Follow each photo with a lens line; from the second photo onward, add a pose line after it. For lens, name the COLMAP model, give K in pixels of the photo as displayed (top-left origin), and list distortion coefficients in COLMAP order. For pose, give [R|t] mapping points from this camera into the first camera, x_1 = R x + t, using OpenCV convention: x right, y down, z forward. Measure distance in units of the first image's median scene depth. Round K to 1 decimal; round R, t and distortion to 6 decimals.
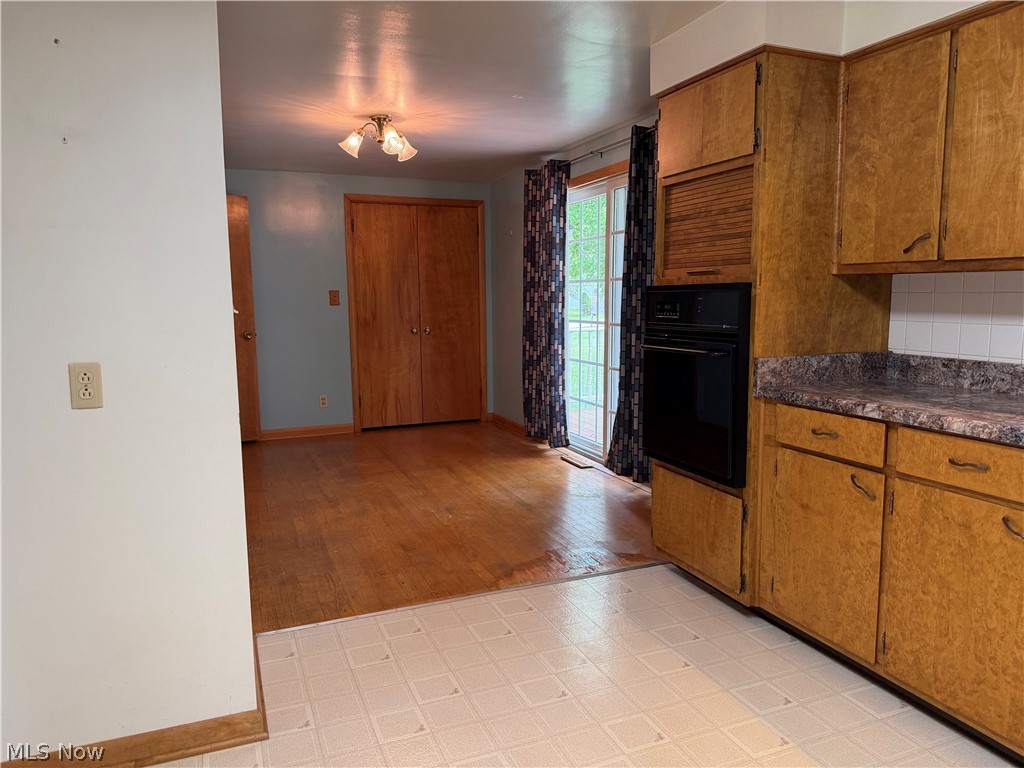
lens RADIAL K [[722.4, 0, 509.6], [0, 722.4, 392.6], [0, 0, 1]] dist [0.034084, -0.009213]
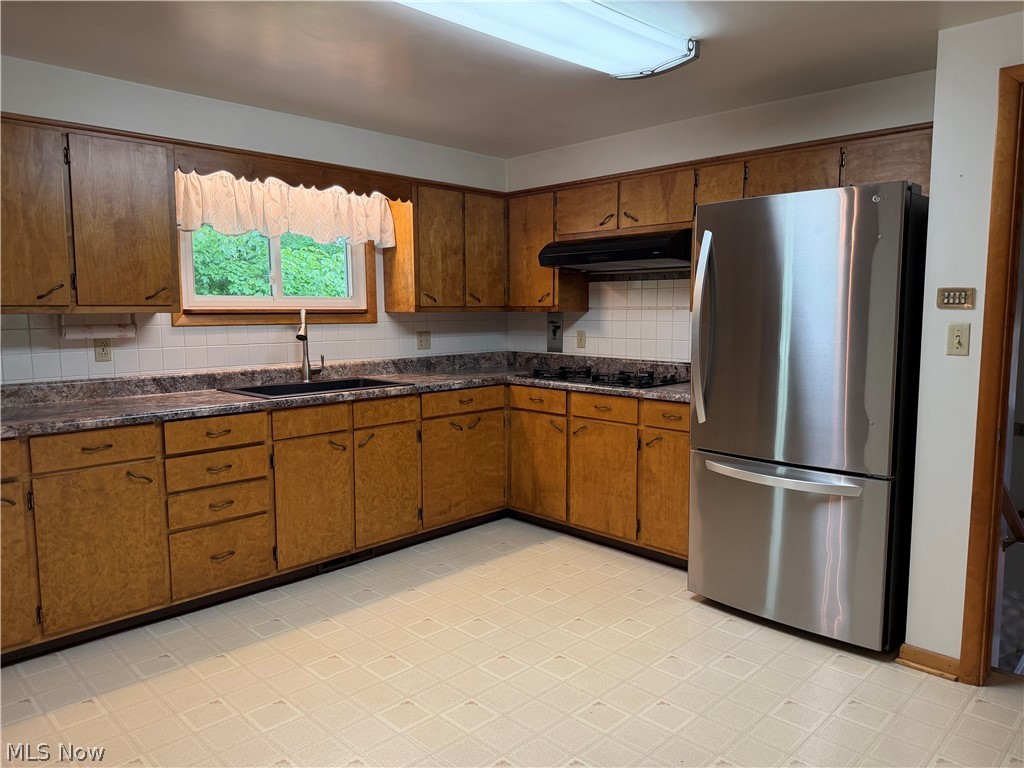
lens RADIAL K [[722.4, 0, 506.1], [0, 722.4, 375.3], [0, 0, 1]] dist [0.034084, -0.009213]
pose [[-0.376628, -0.085692, 0.922392, -0.967631], [0.126816, 0.981569, 0.142971, -0.141808], [-0.917643, 0.170821, -0.358820, 0.712376]]
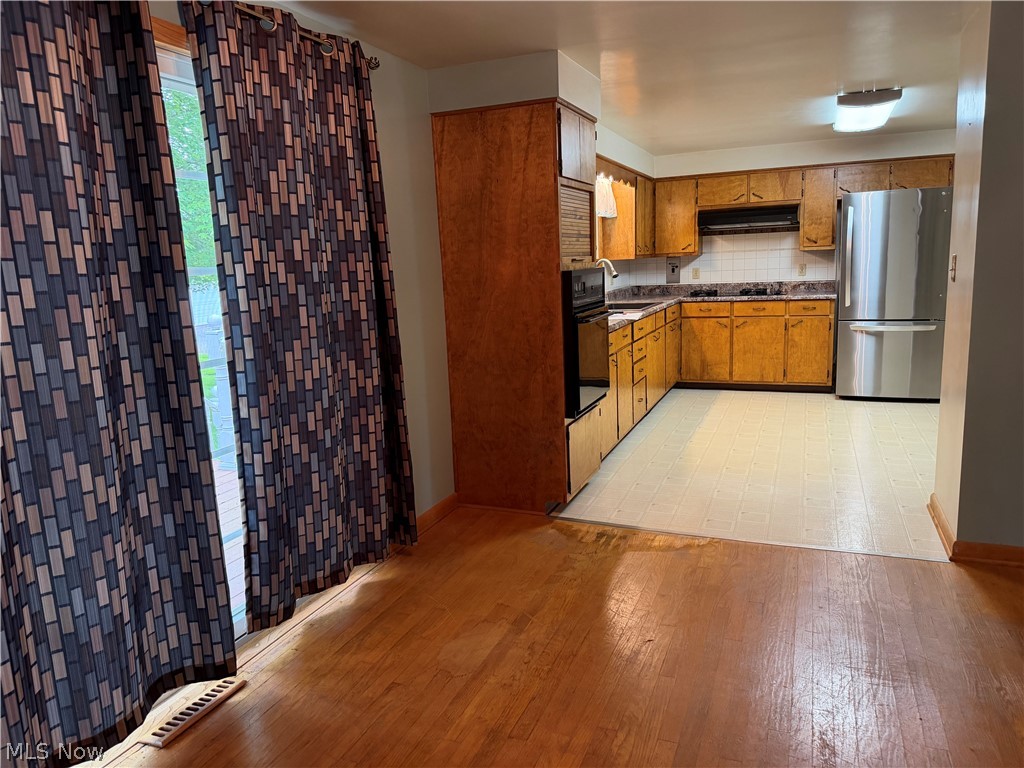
lens RADIAL K [[722.4, 0, 514.3], [0, 722.4, 386.6], [0, 0, 1]] dist [0.034084, -0.009213]
pose [[-0.727369, -0.089727, 0.680356, -0.789937], [0.132140, 0.954549, 0.267160, -0.432278], [-0.673404, 0.284226, -0.682453, 2.818268]]
